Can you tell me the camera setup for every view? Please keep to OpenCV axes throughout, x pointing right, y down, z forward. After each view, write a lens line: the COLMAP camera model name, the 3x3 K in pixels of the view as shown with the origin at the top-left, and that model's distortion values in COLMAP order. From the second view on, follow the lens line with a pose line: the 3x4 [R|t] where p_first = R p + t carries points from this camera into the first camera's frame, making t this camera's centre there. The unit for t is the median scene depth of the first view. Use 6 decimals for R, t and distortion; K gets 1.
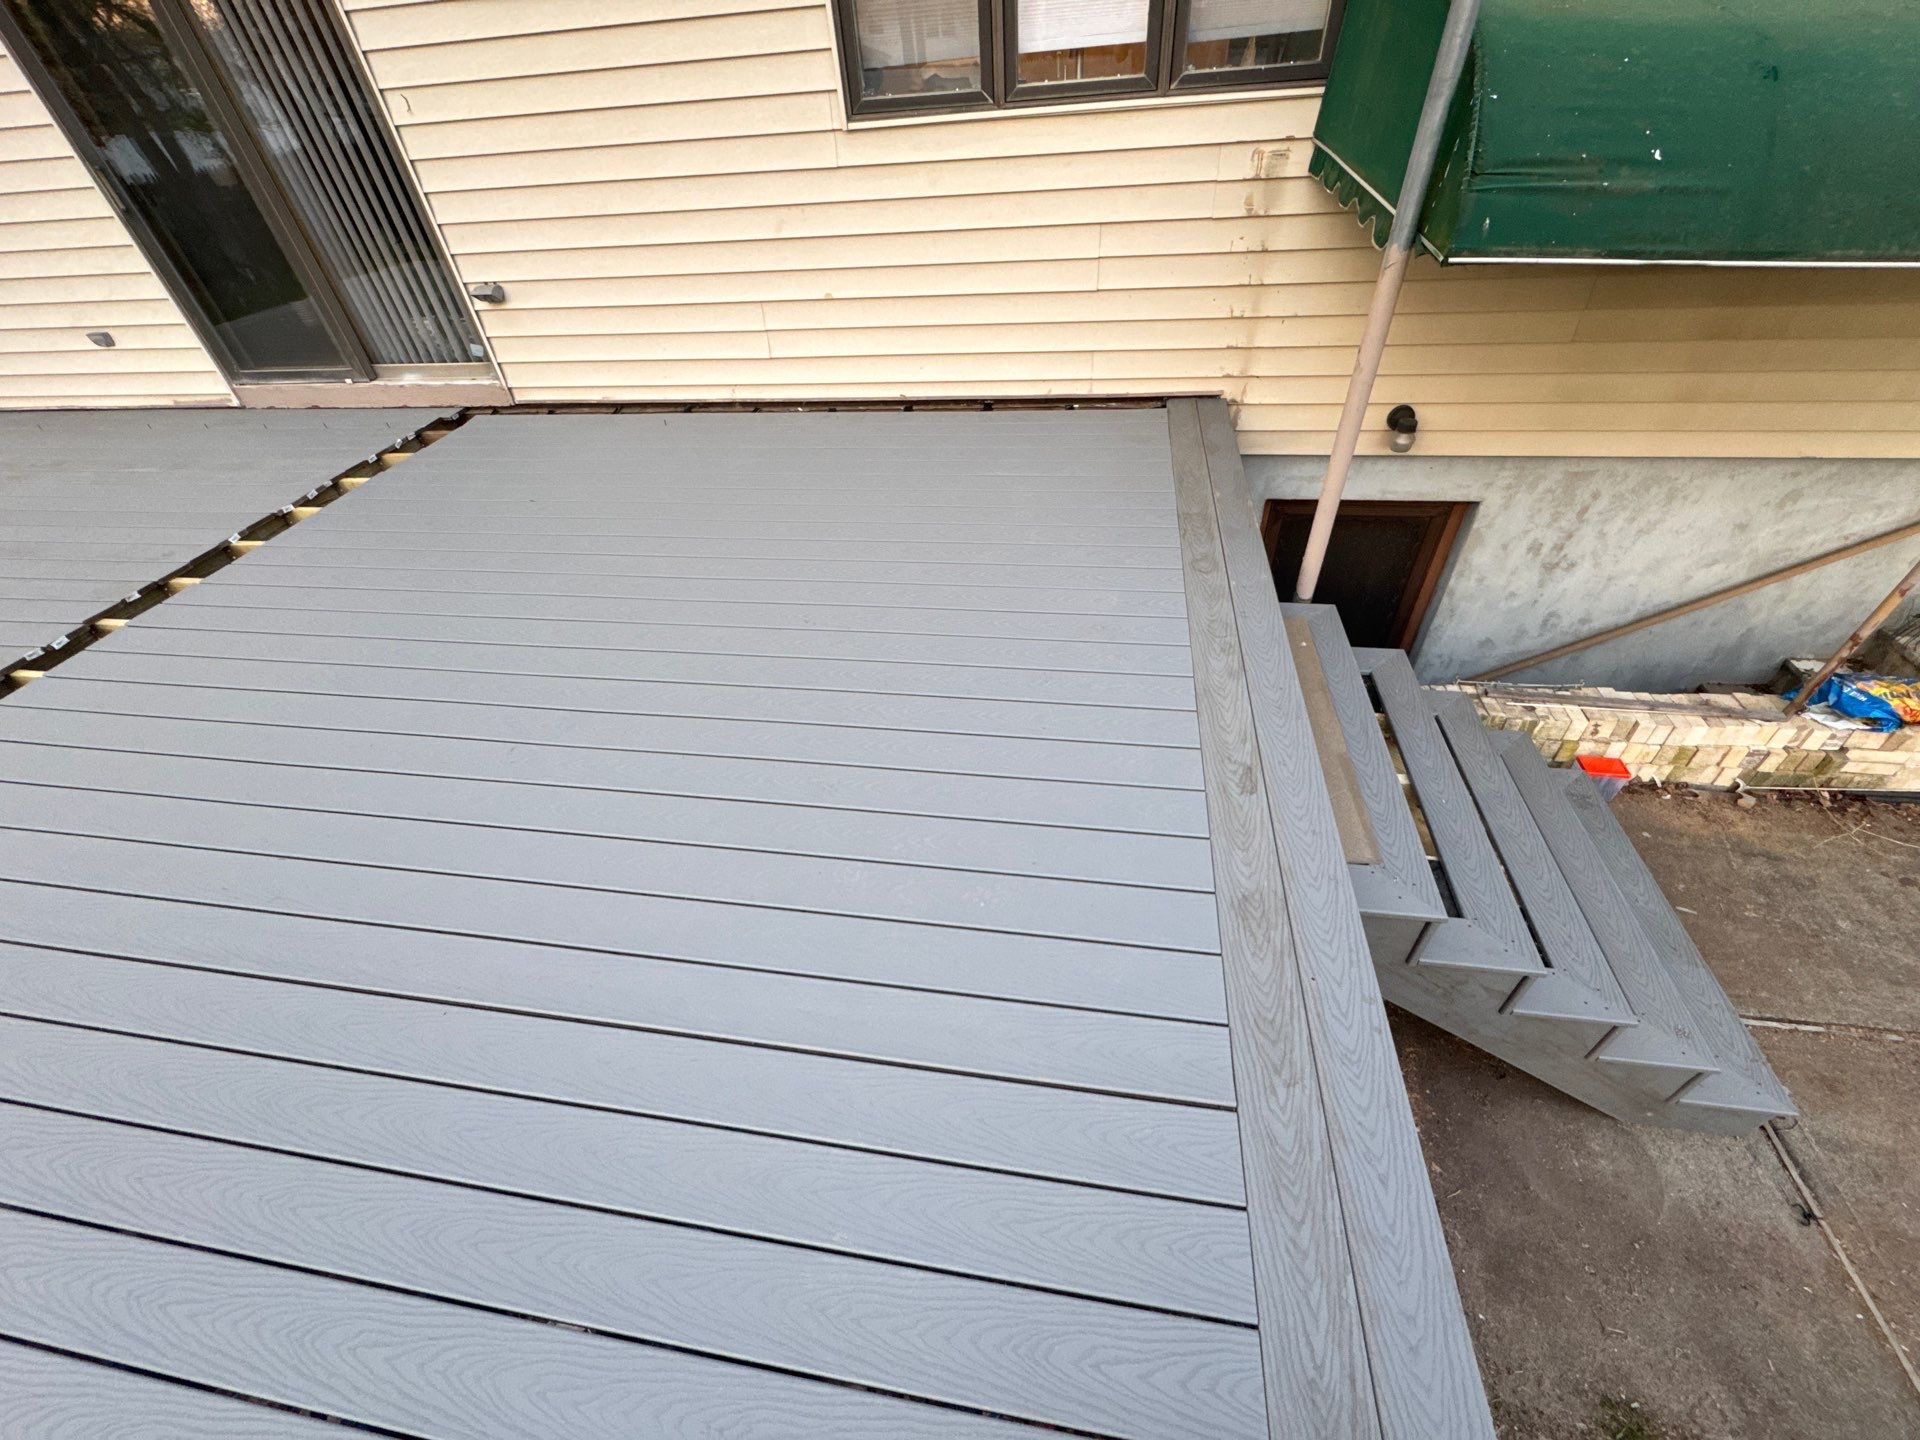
lens RADIAL K [[763.7, 0, 957.9], [0, 763.7, 720.2], [0, 0, 1]] dist [-0.003982, 0.000275]
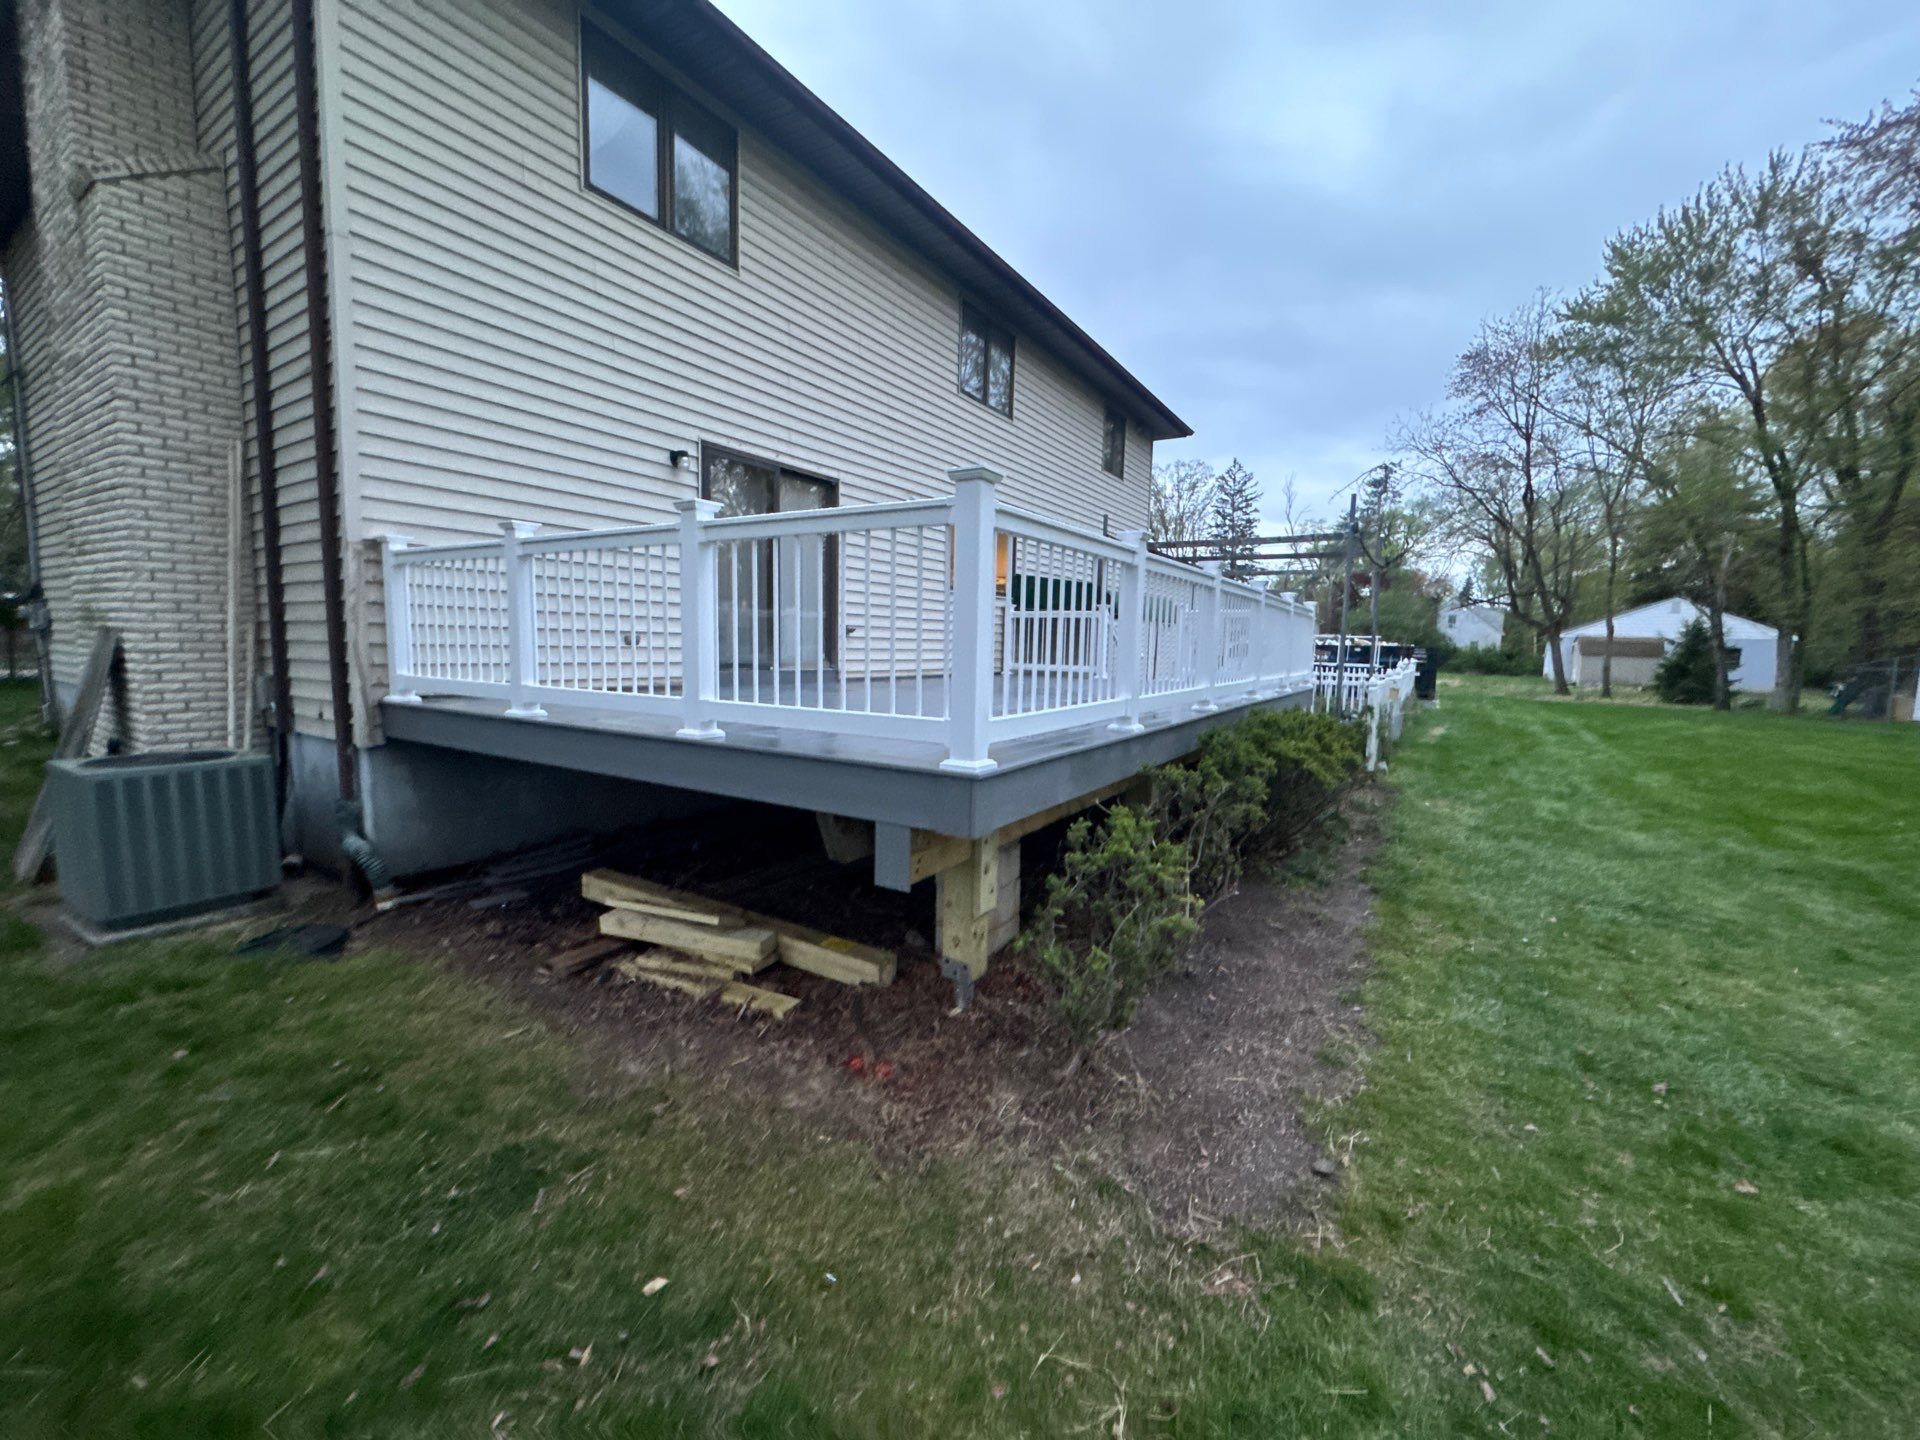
lens RADIAL K [[763.7, 0, 958.3], [0, 763.7, 719.0], [0, 0, 1]] dist [-0.003982, 0.000275]
pose [[0.389627, -0.016213, 0.920830, -2.621338], [0.577033, 0.783560, -0.230362, 0.342444], [-0.717791, 0.621104, 0.314651, 0.253642]]
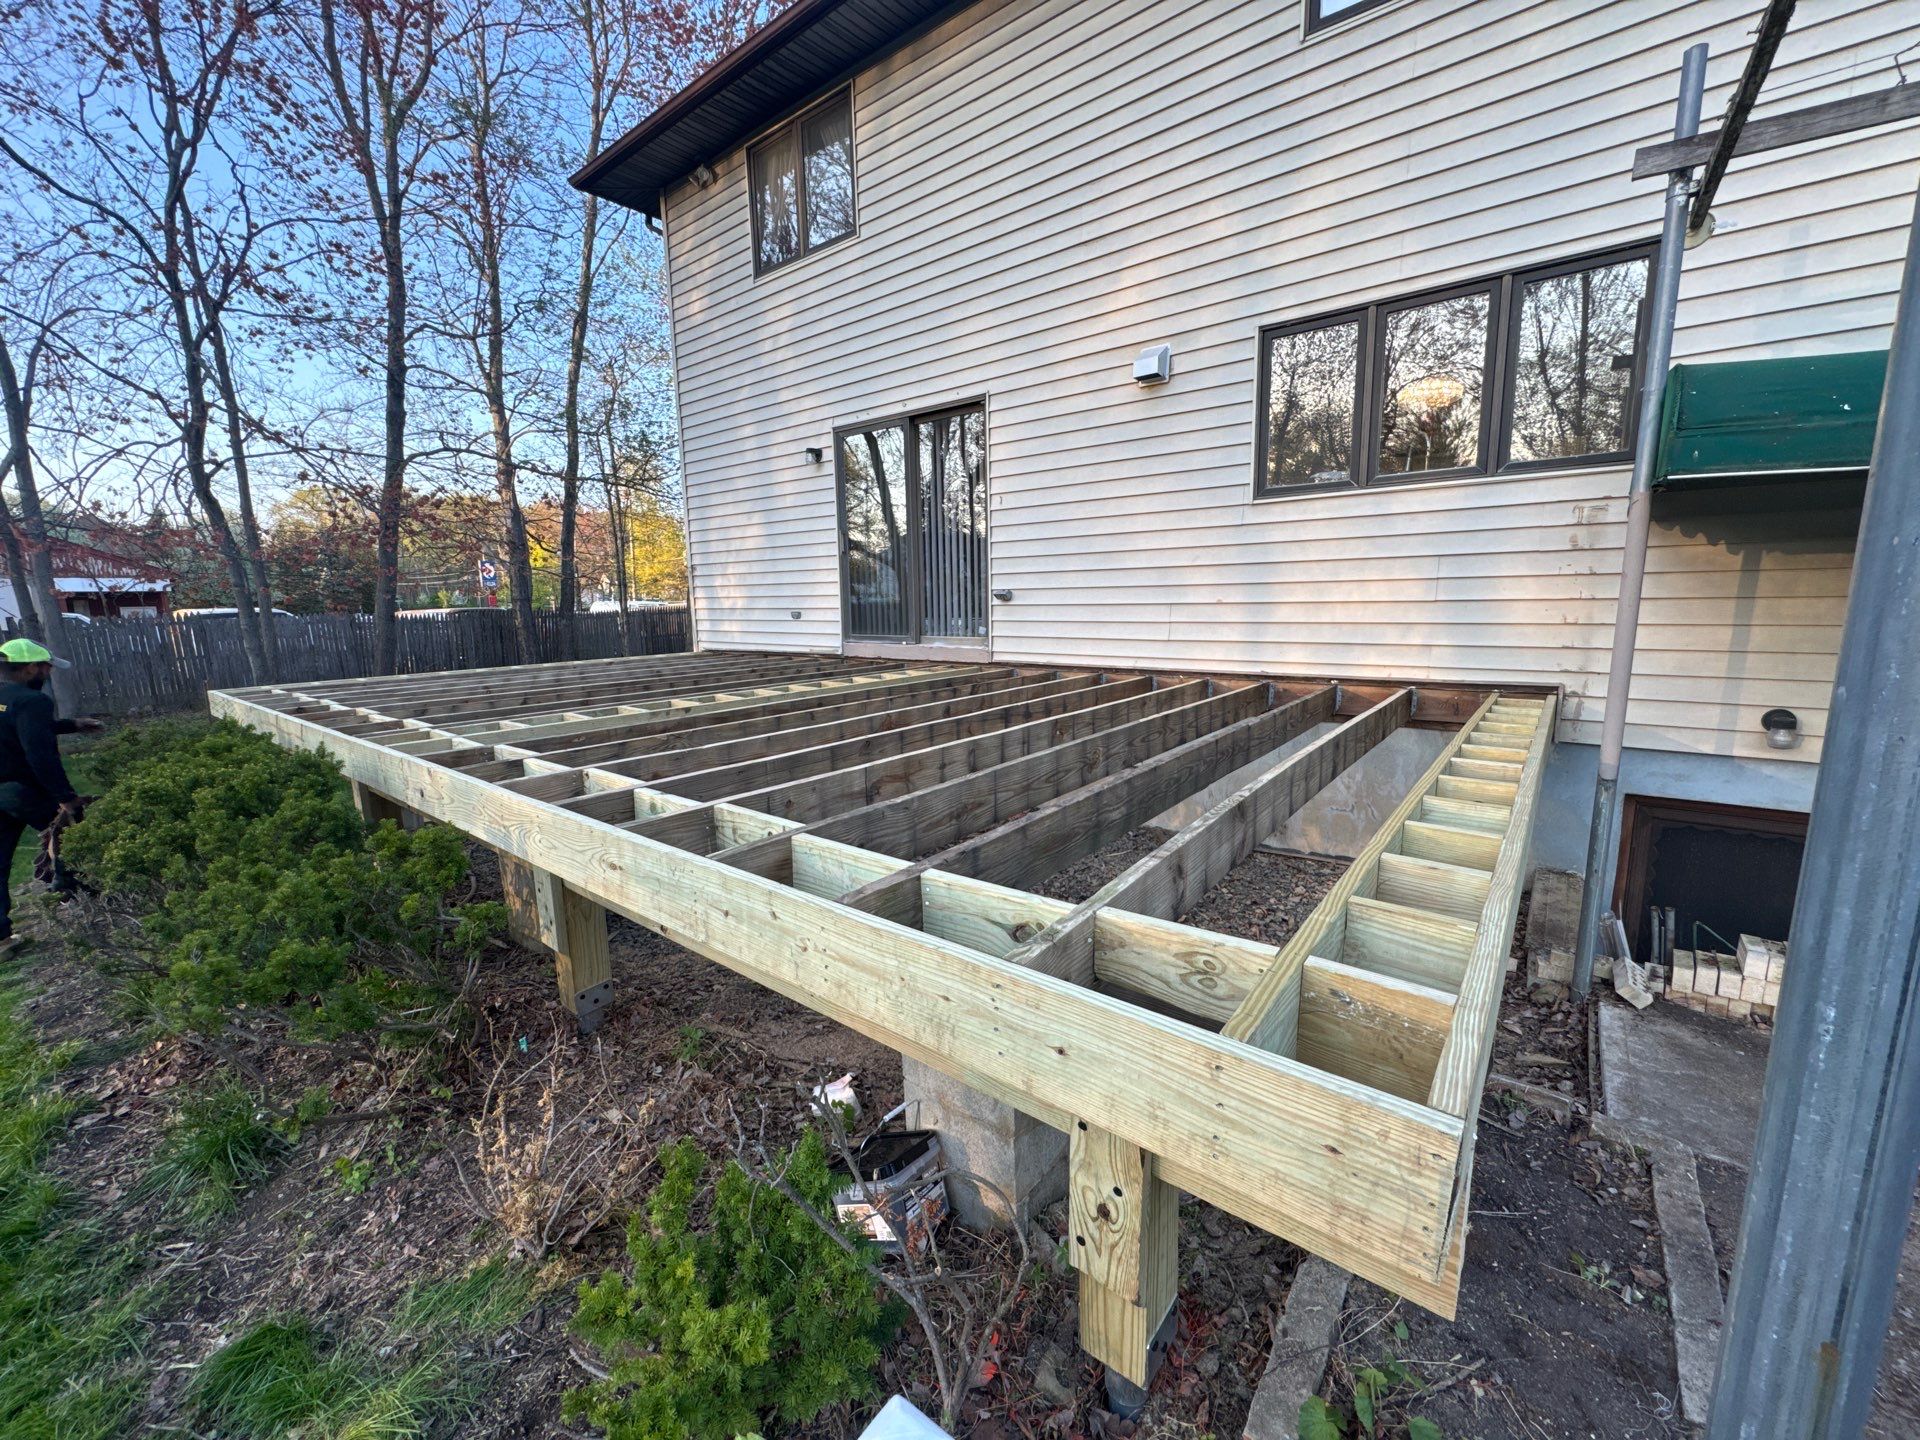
lens RADIAL K [[763.7, 0, 961.7], [0, 763.7, 720.0], [0, 0, 1]] dist [-0.003982, 0.000275]
pose [[0.871992, 0.125122, -0.473259, 0.110420], [-0.352510, 0.831308, -0.429725, 0.403238], [0.339656, 0.541545, 0.769001, -0.137034]]
